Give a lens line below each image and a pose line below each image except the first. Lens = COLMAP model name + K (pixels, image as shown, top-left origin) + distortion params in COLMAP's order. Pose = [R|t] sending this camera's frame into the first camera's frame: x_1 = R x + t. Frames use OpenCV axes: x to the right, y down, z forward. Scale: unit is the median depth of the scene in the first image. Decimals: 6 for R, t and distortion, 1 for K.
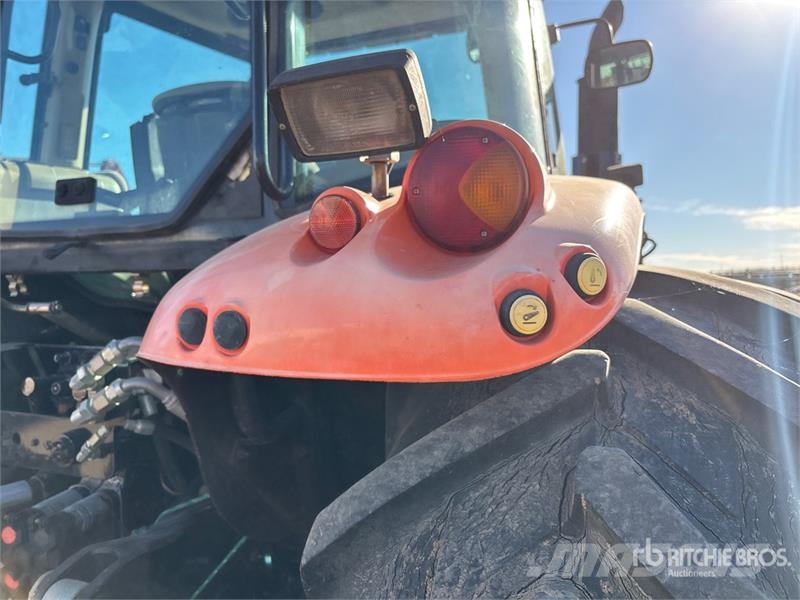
lens RADIAL K [[610.8, 0, 415.1], [0, 610.8, 299.5], [0, 0, 1]] dist [0.058152, -0.062107]
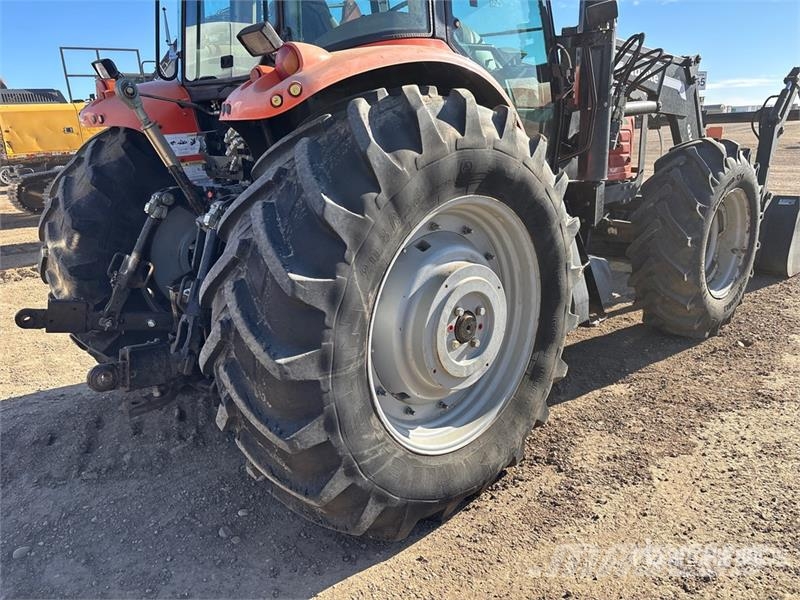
lens RADIAL K [[610.8, 0, 415.1], [0, 610.8, 299.5], [0, 0, 1]] dist [0.058152, -0.062107]
pose [[0.917369, 0.094094, -0.386757, 2.275203], [0.009947, 0.965934, 0.258596, 0.208483], [0.397914, -0.241075, 0.885182, -2.115617]]
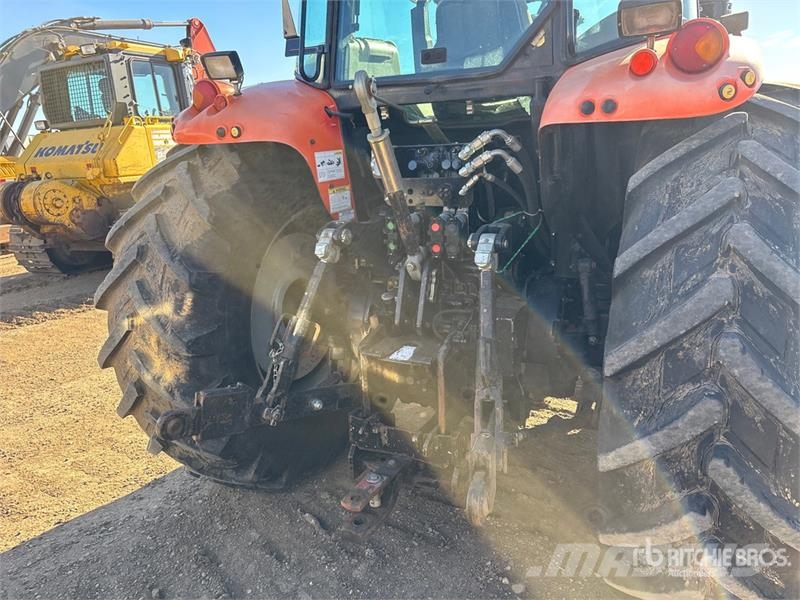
lens RADIAL K [[610.8, 0, 415.1], [0, 610.8, 299.5], [0, 0, 1]] dist [0.058152, -0.062107]
pose [[0.995560, -0.006314, -0.093913, -0.890102], [0.027240, 0.974378, 0.223260, 0.248316], [0.090097, -0.224827, 0.970224, -1.940625]]
